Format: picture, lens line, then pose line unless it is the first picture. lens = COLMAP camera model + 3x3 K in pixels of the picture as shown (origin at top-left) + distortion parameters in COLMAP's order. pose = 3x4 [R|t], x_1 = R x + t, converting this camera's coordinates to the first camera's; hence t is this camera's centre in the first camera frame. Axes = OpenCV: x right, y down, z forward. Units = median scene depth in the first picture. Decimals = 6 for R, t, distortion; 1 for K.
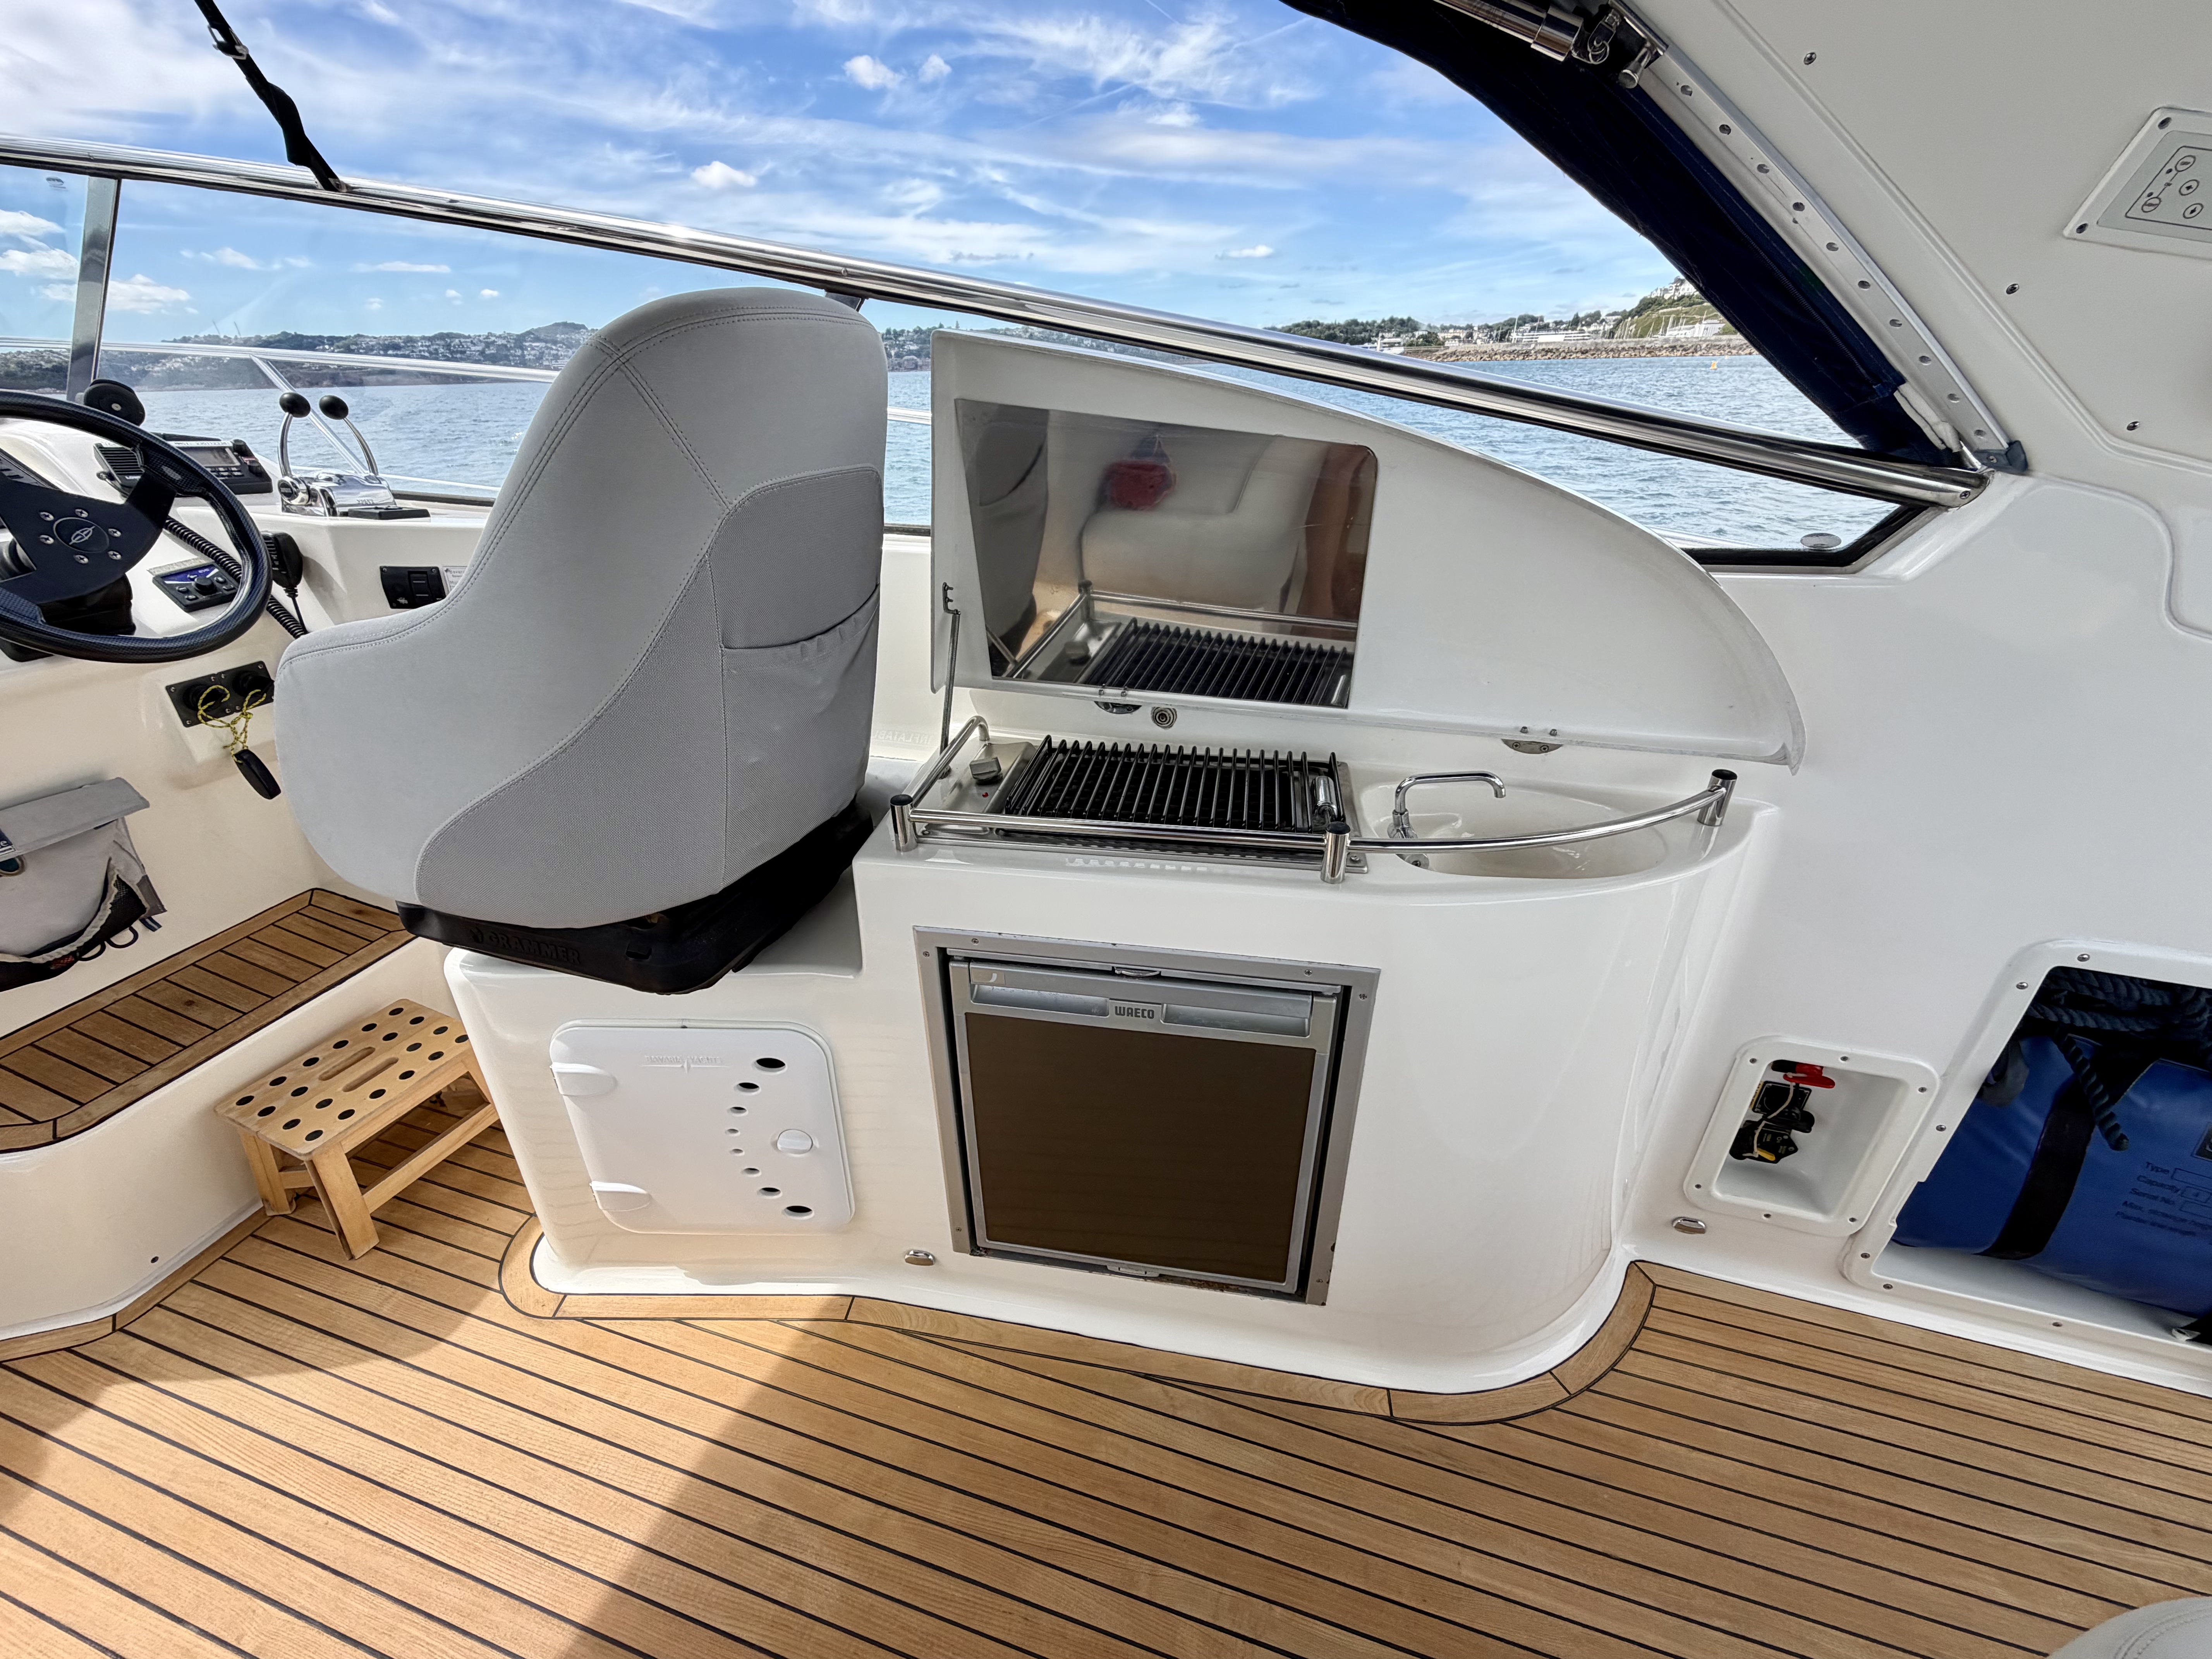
lens RADIAL K [[883.9, 0, 1097.2], [0, 883.9, 828.5], [0, 0, 1]] dist [-0.002667, 0.001063]
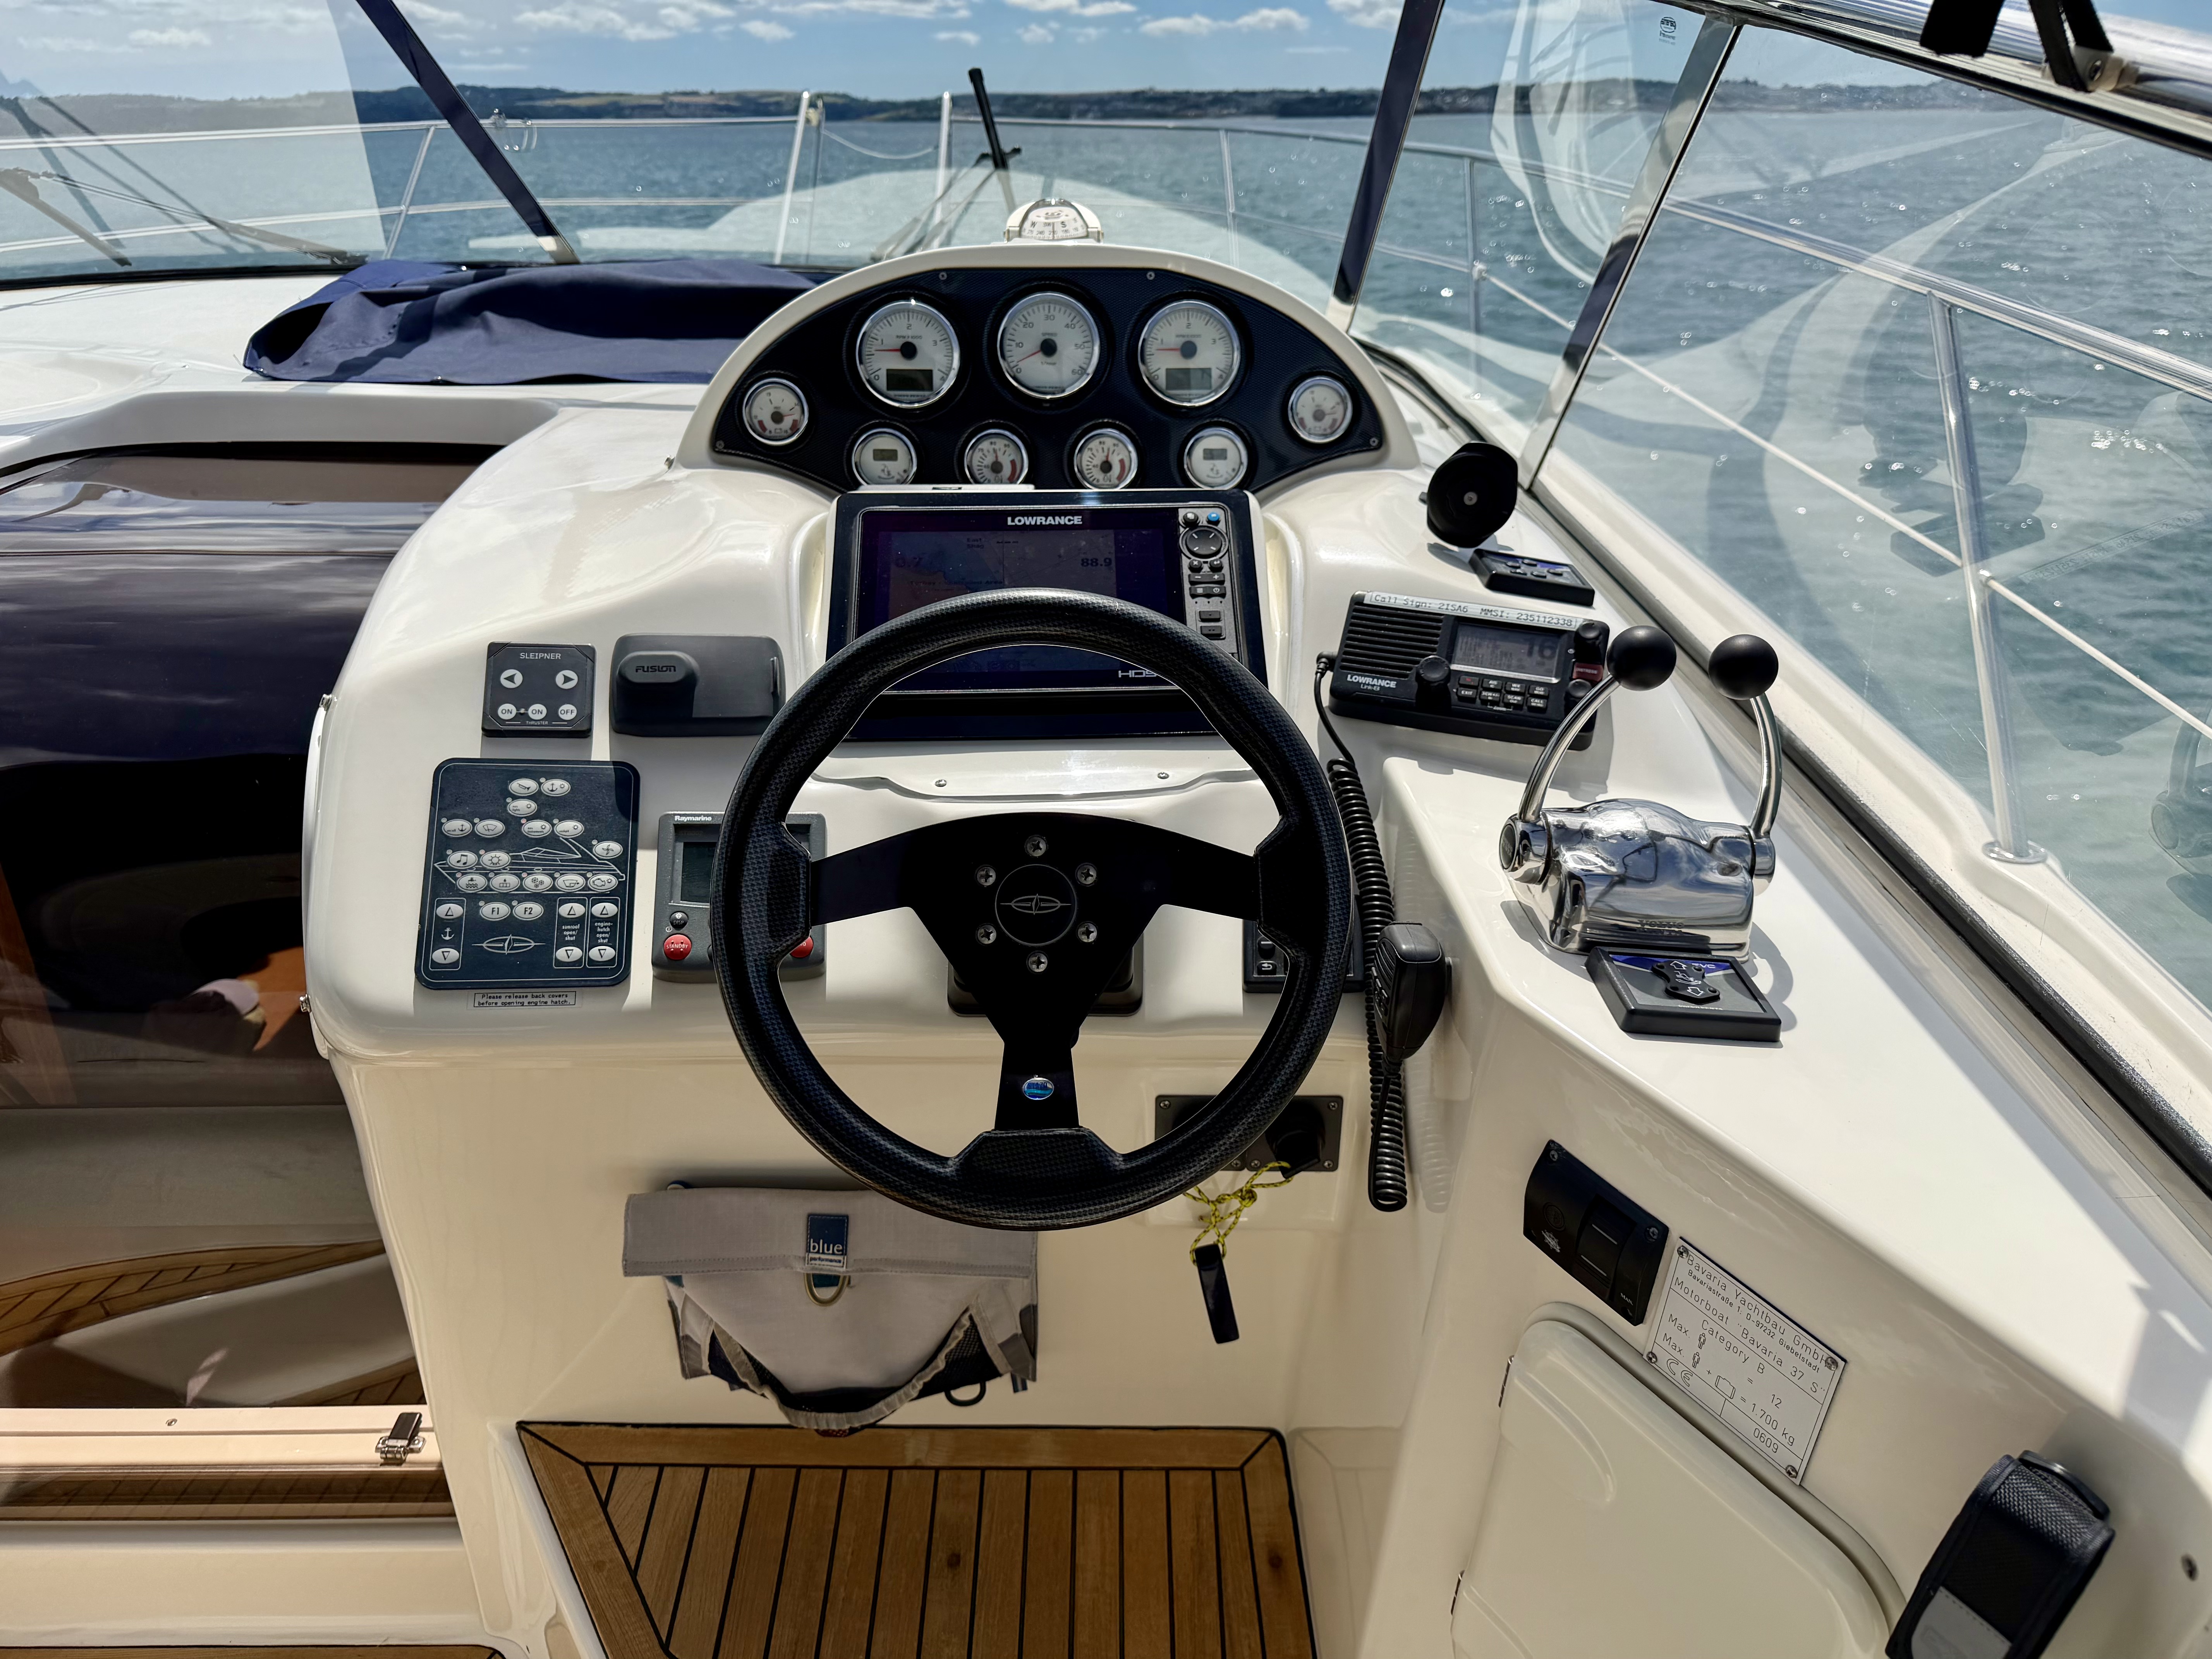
lens RADIAL K [[1551.1, 0, 1120.5], [0, 1551.1, 844.9], [0, 0, 1]] dist [0.047710, -0.066574]
pose [[0.299351, 0.423061, -0.855224, -0.438120], [-0.453530, 0.851687, 0.262564, -0.537266], [0.839464, 0.309271, 0.446824, 0.620517]]
